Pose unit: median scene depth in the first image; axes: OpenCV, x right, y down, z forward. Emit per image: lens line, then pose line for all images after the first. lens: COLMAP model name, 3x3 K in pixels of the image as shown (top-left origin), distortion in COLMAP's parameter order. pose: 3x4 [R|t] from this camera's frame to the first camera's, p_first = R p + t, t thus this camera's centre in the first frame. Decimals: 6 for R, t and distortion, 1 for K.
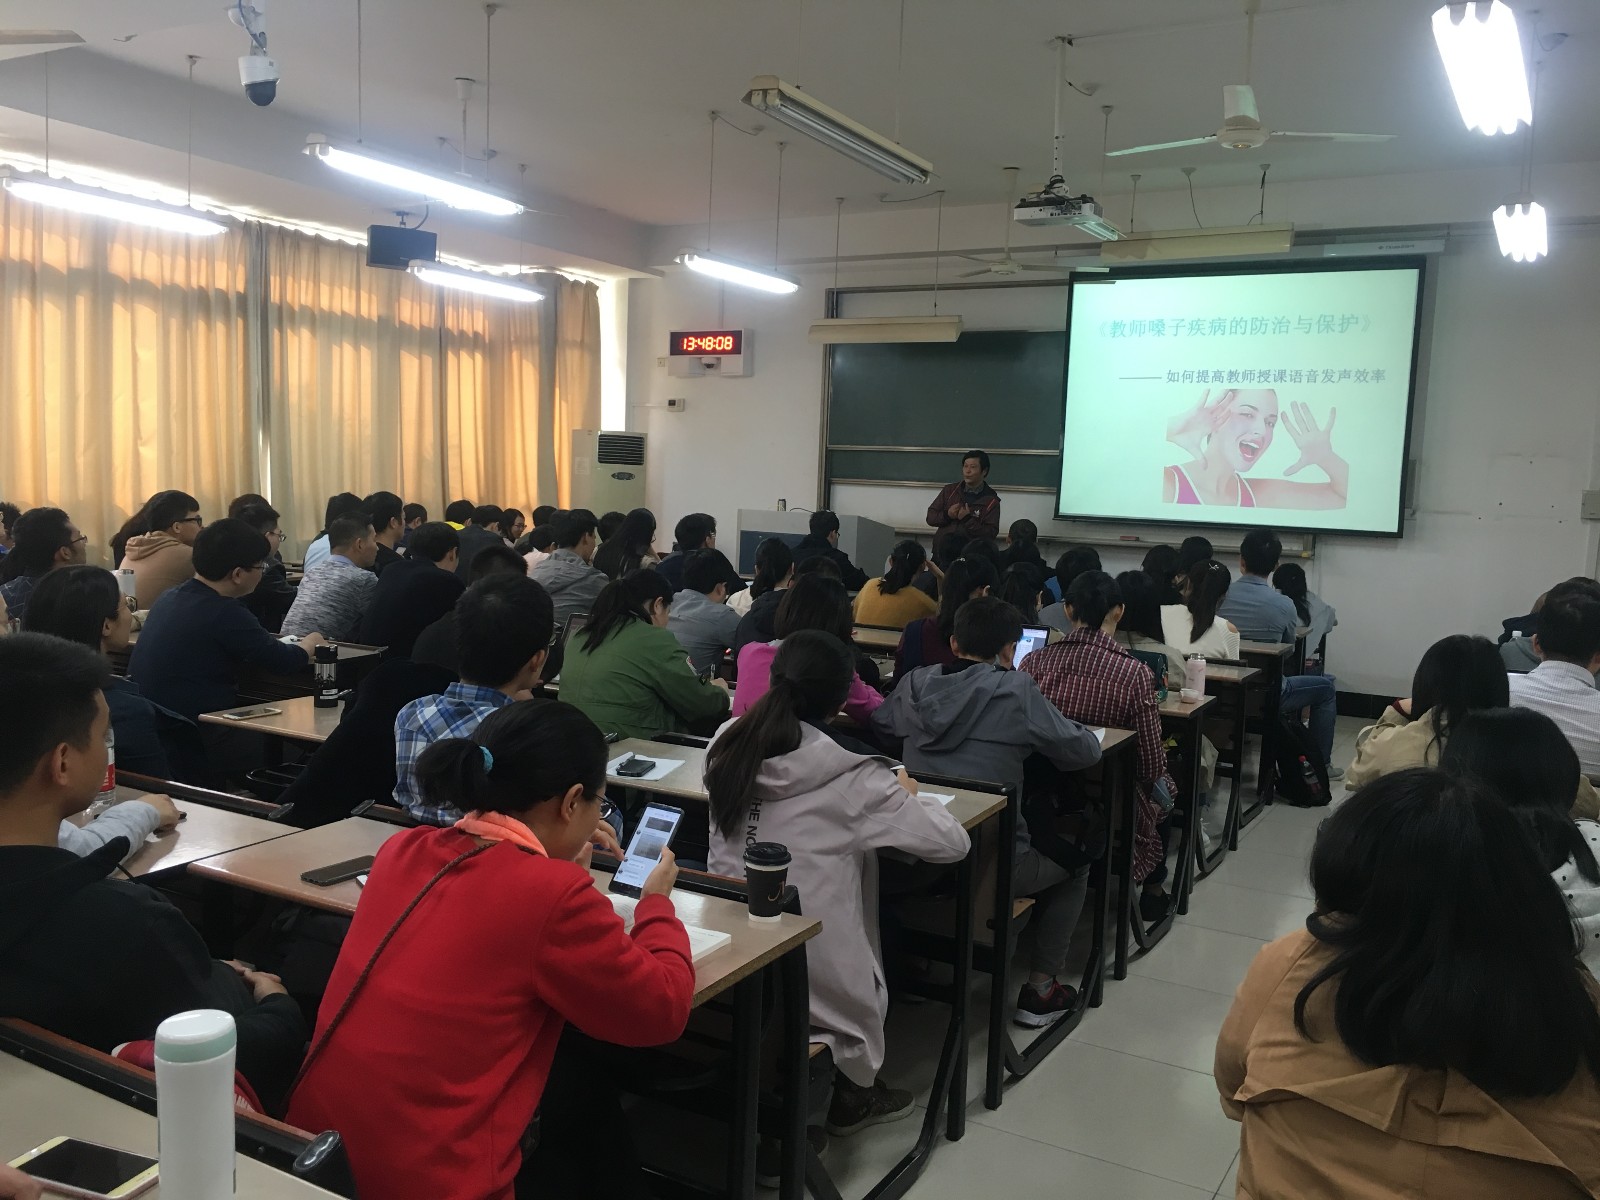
lens RADIAL K [[1357.8, 0, 799.3], [0, 1357.8, 602.4], [0, 0, 1]] dist [0.016339, -0.001854]
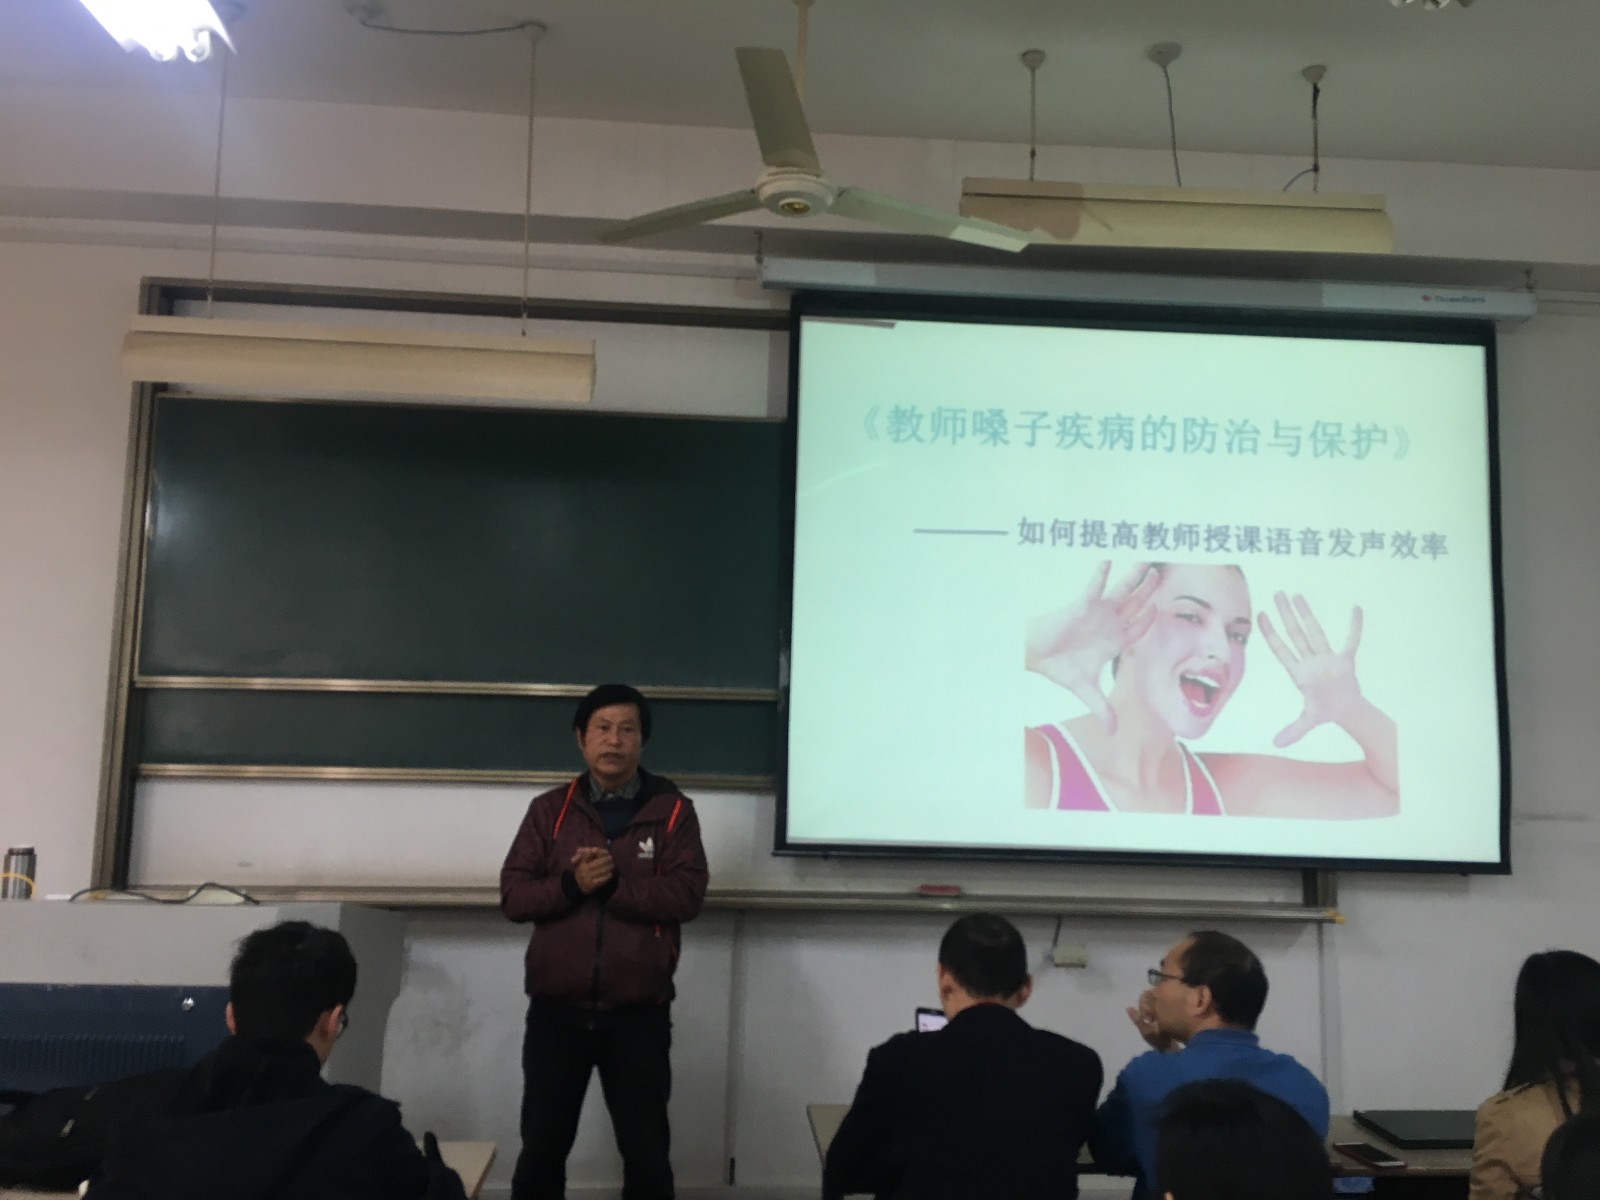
lens RADIAL K [[1357.8, 0, 797.2], [0, 1357.8, 603.4], [0, 0, 1]] dist [0.016339, -0.001854]
pose [[0.841120, 0.047837, 0.538729, -0.037969], [0.056640, 0.982813, -0.175702, -0.067507], [-0.537875, 0.178300, 0.823954, 0.682954]]
